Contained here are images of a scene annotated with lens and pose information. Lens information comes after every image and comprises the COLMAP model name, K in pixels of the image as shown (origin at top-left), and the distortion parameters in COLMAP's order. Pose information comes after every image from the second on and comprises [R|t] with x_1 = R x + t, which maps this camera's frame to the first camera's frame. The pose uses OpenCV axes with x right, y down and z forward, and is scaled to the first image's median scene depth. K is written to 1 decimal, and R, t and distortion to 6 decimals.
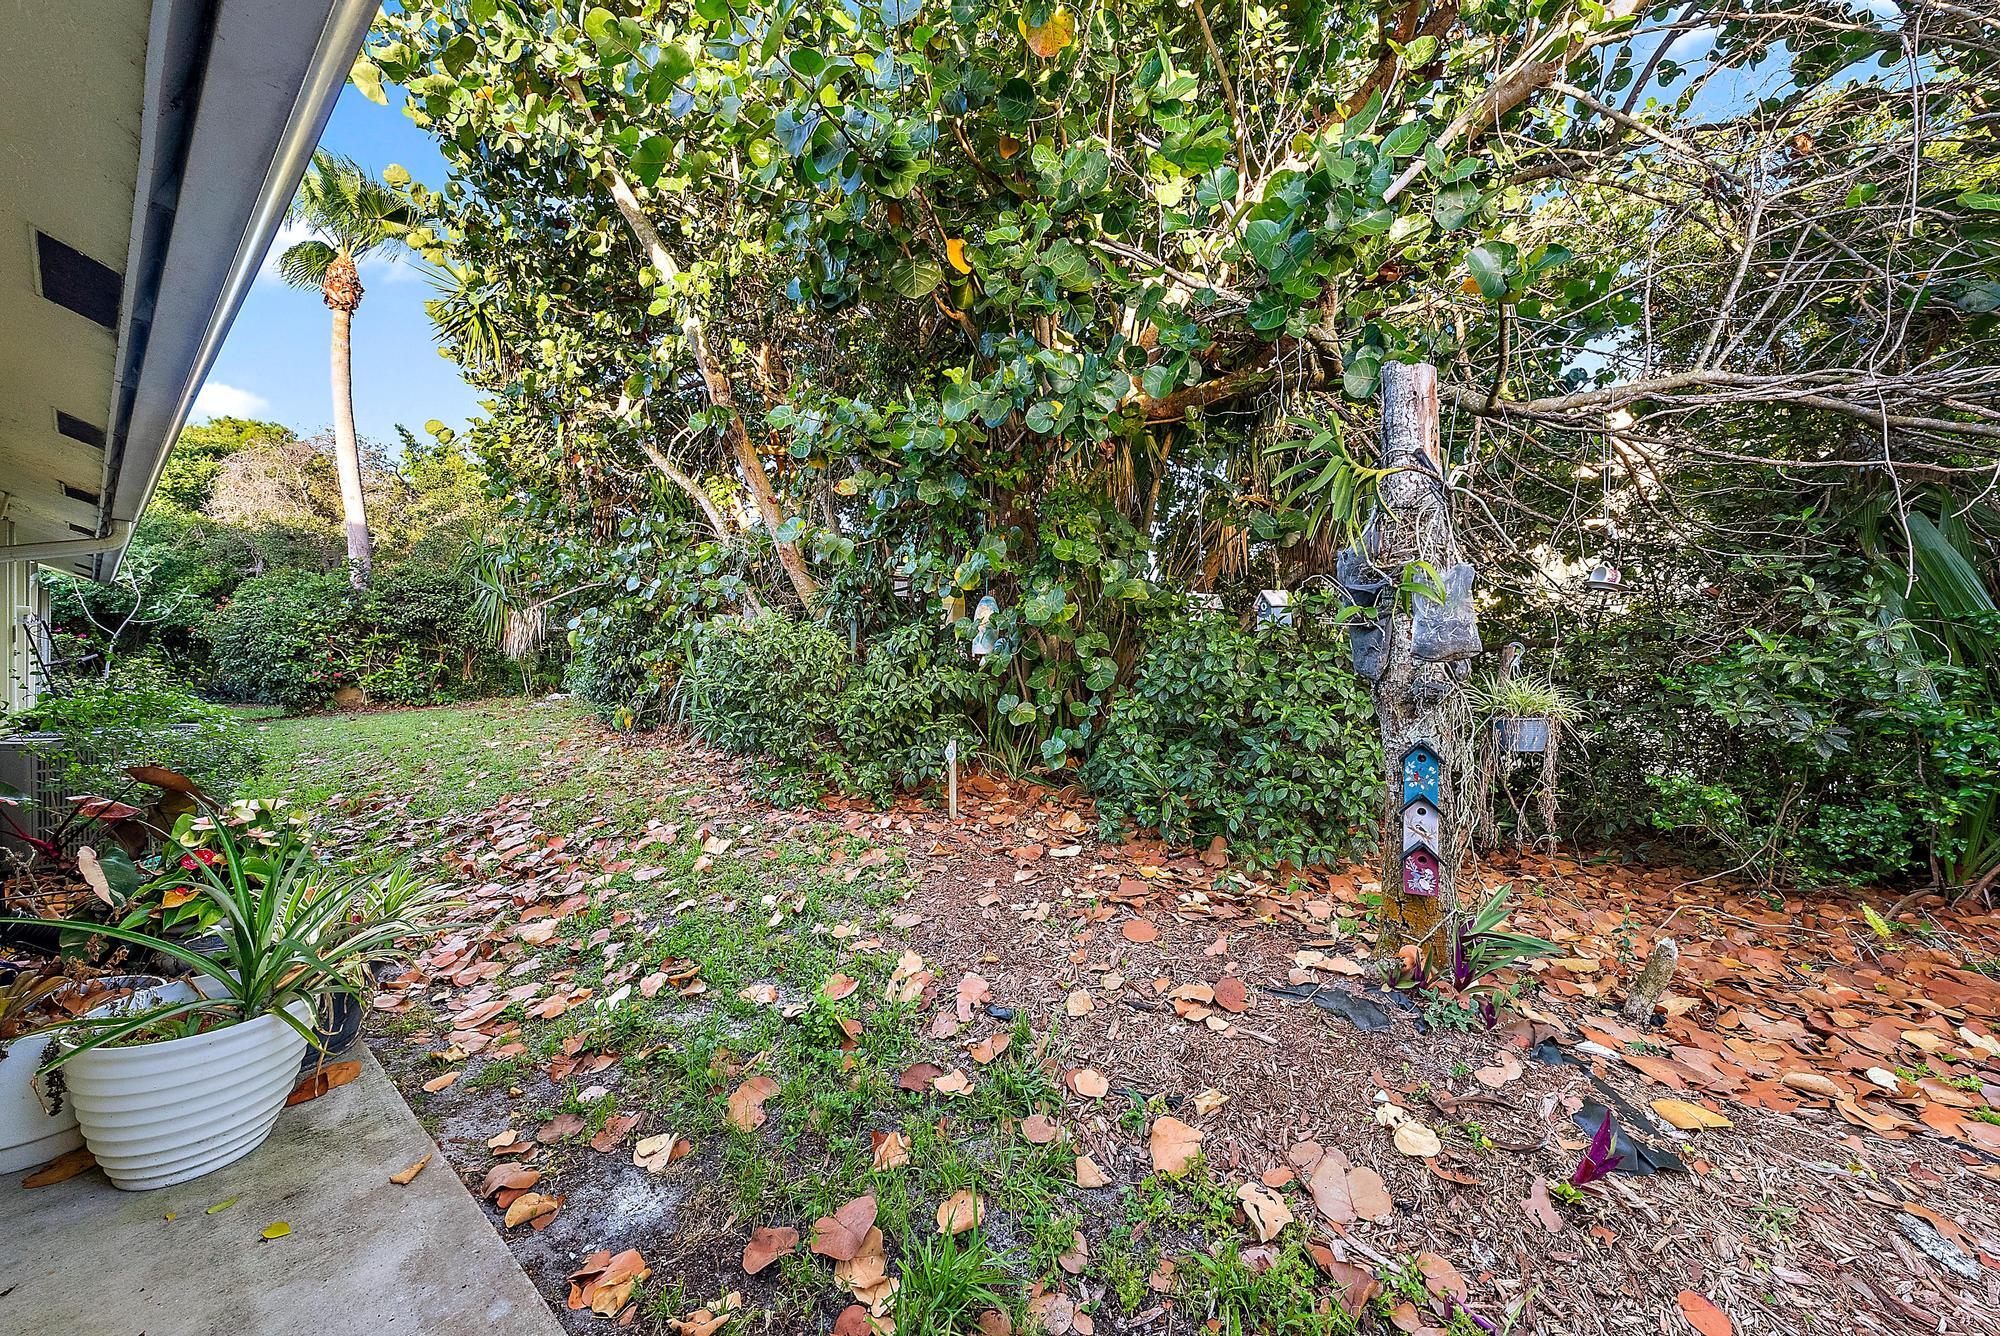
lens RADIAL K [[674.2, 0, 989.4], [0, 674.2, 660.2], [0, 0, 1]] dist [-0.005752, -0.000063]
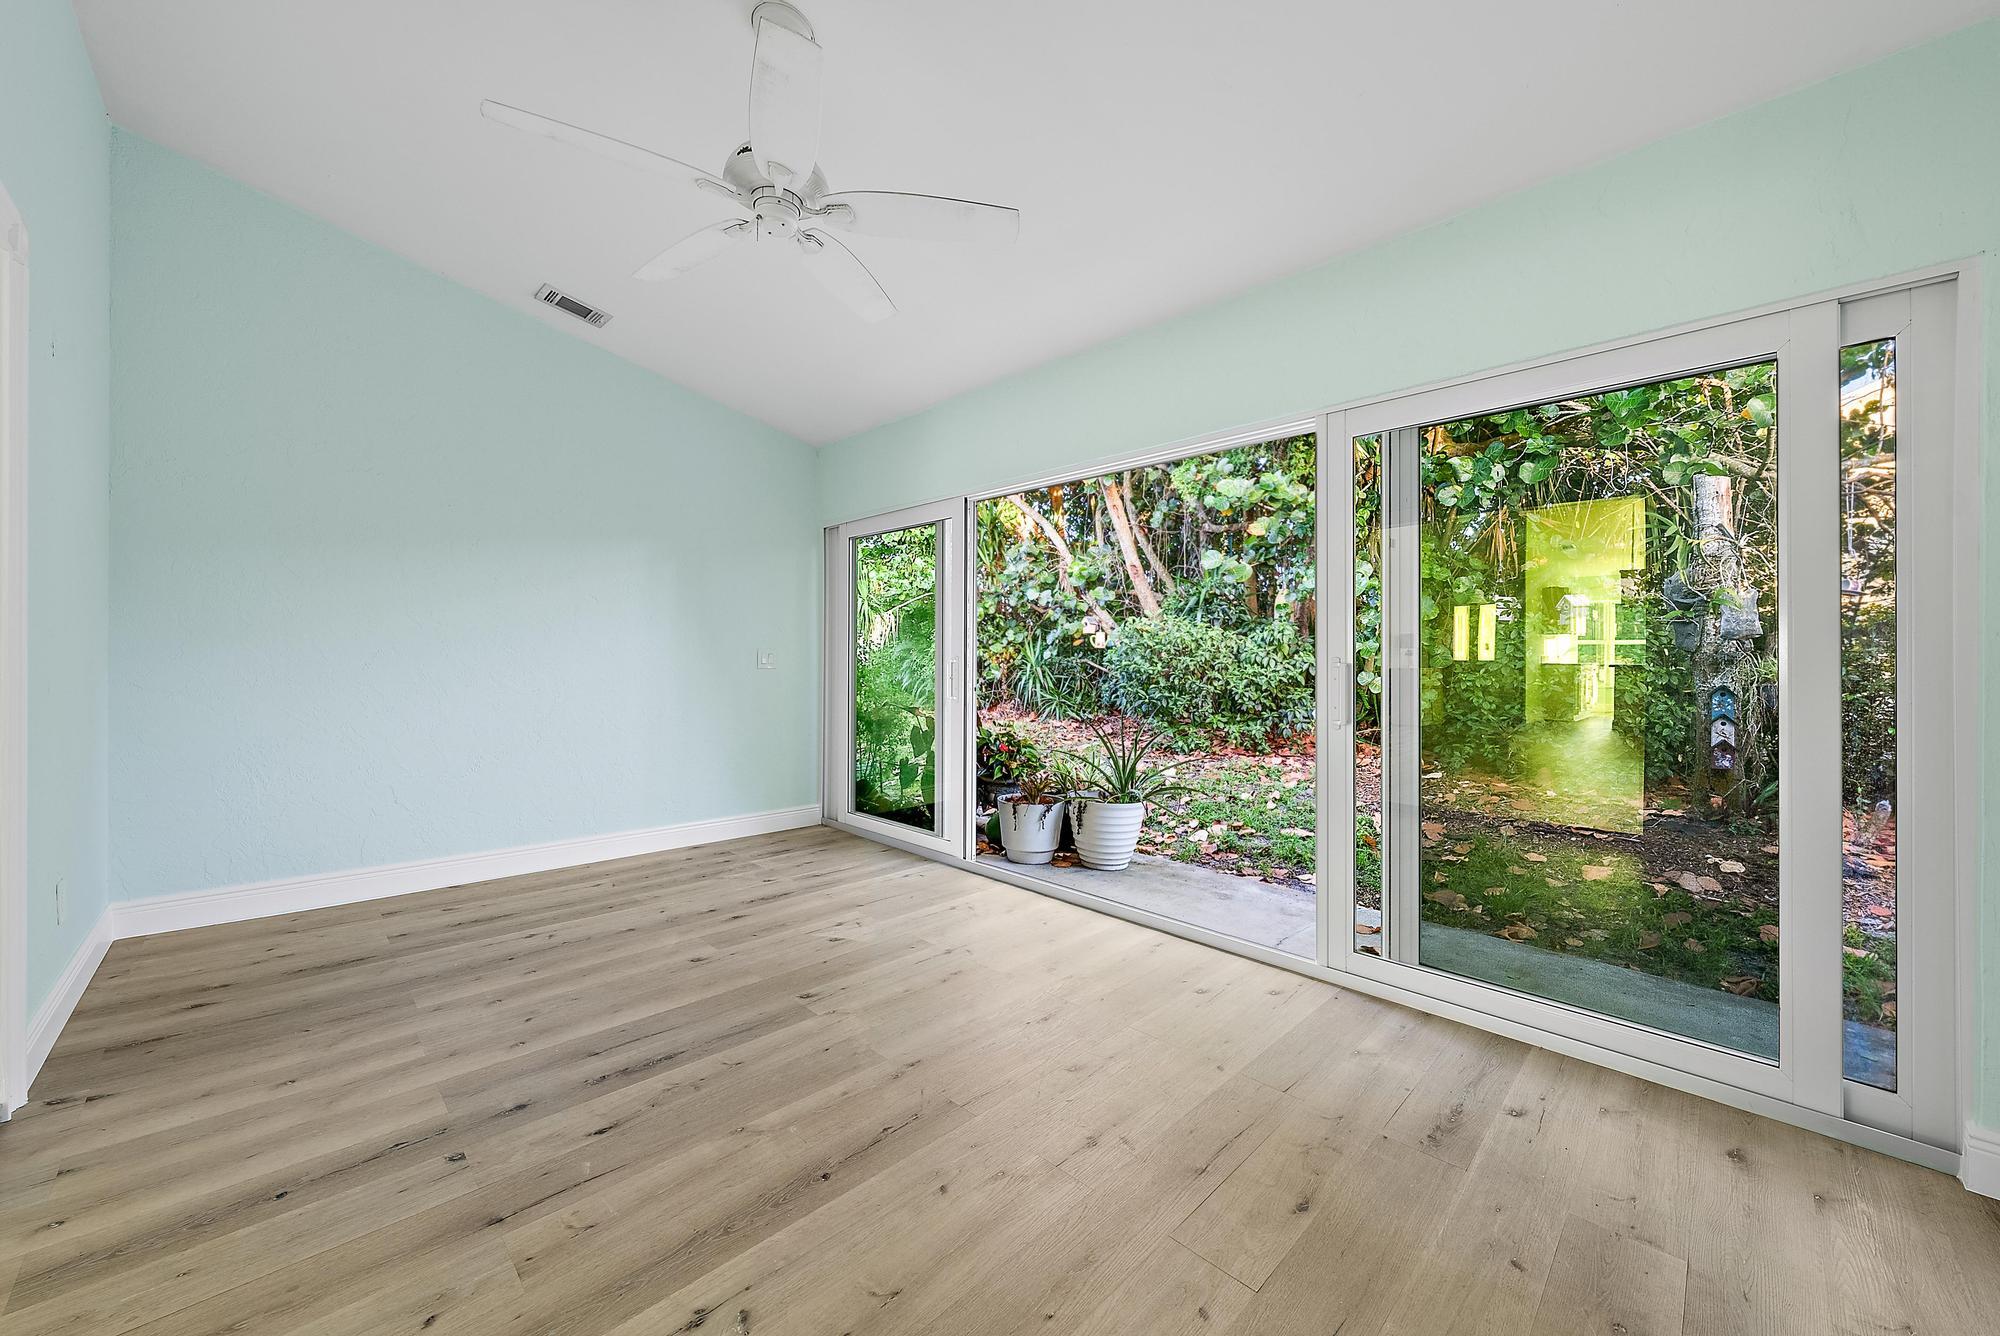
lens RADIAL K [[724.1, 0, 1010.8], [0, 724.1, 655.5], [0, 0, 1]] dist [-0.000098, 0.000026]
pose [[0.989775, -0.003009, -0.142607, -0.948569], [0.002218, 0.999981, -0.005706, 0.046500], [0.142621, 0.005332, 0.989763, -1.169340]]
